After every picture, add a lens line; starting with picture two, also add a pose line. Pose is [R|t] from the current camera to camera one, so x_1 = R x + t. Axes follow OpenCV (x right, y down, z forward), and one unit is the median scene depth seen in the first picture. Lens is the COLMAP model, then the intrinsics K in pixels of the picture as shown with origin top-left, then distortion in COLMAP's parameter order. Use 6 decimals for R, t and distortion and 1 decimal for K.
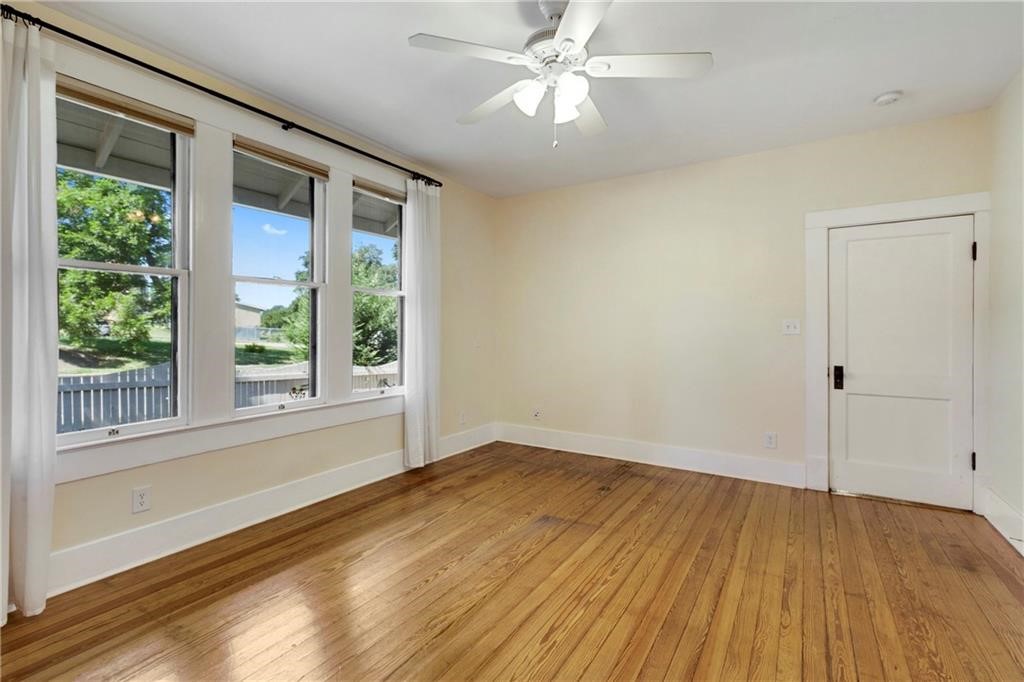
lens RADIAL K [[453.3, 0, 503.6], [0, 453.3, 338.6], [0, 0, 1]] dist [-0.001223, -0.000277]
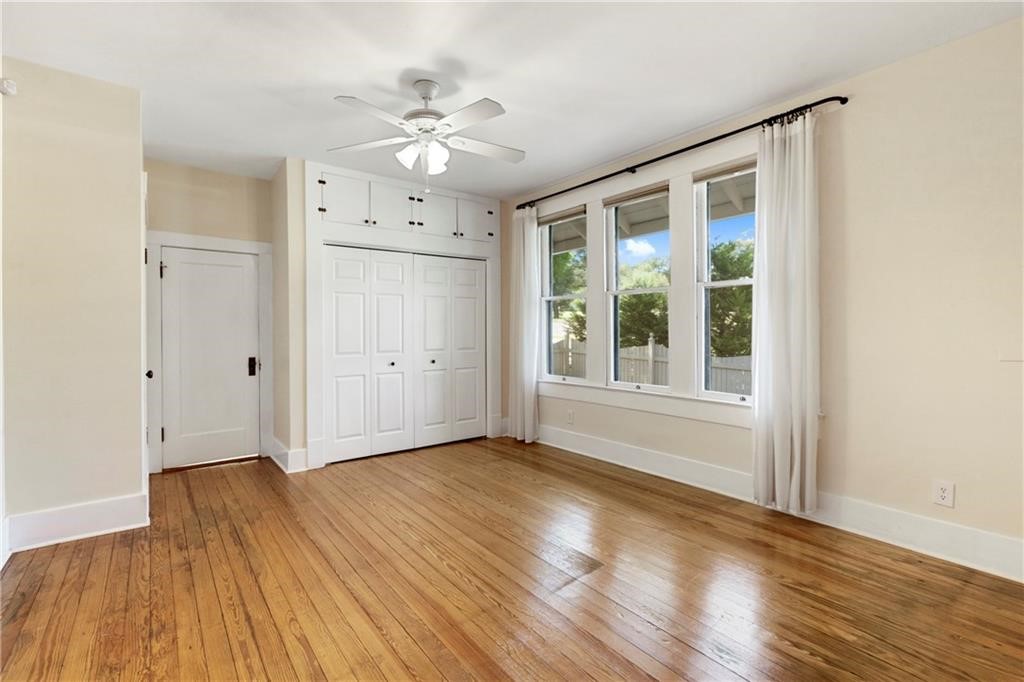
lens RADIAL K [[456.9, 0, 509.7], [0, 456.9, 331.2], [0, 0, 1]] dist [0.002176, 0.000131]
pose [[-0.314994, 0.001074, -0.949093, 1.123961], [-0.012646, 0.999906, 0.005329, -0.013158], [0.949009, 0.013681, -0.314951, 1.388585]]
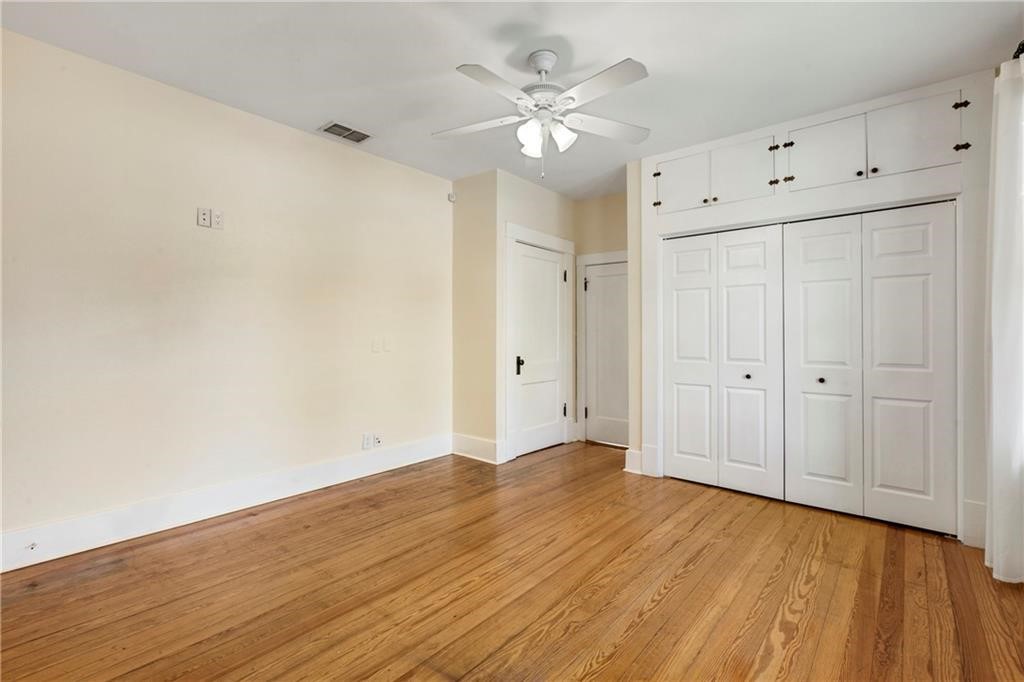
lens RADIAL K [[473.7, 0, 516.9], [0, 473.7, 333.4], [0, 0, 1]] dist [0.001928, 0.000040]
pose [[-0.994109, -0.006116, 0.108216, 0.036385], [-0.004283, 0.999844, 0.017163, -0.019299], [-0.108304, 0.016598, -0.993979, 1.894127]]
